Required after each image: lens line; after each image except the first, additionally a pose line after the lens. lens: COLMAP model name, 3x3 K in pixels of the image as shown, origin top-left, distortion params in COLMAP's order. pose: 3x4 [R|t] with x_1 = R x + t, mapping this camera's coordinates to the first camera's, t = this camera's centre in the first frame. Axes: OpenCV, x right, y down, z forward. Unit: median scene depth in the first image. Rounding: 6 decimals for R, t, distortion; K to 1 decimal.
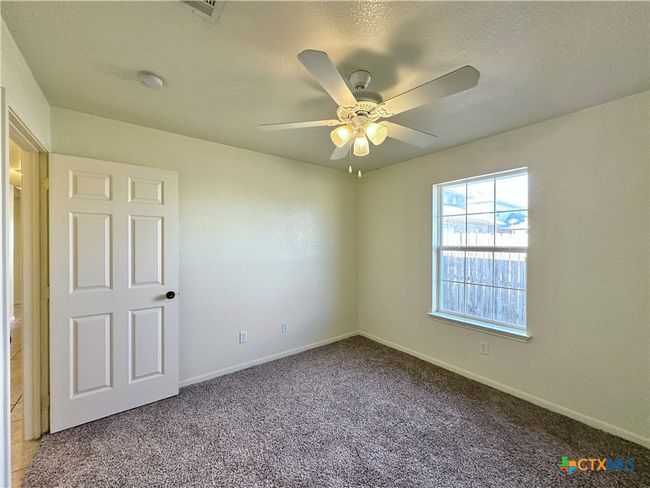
lens RADIAL K [[260.1, 0, 325.0], [0, 260.1, 244.0], [0, 0, 1]] dist [0.001846, 0.000688]
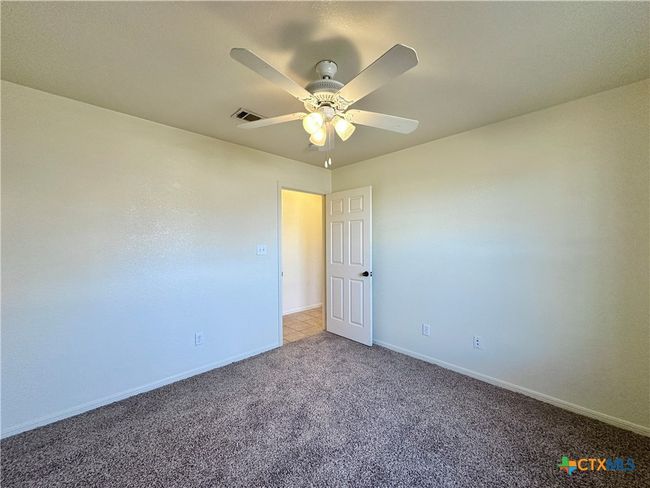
lens RADIAL K [[260.1, 0, 325.0], [0, 260.1, 244.0], [0, 0, 1]] dist [0.001846, 0.000688]
pose [[0.103892, 0.008264, -0.994554, 0.702748], [0.002928, 0.999959, 0.008615, 0.017192], [0.994584, -0.003807, 0.103863, 0.552568]]
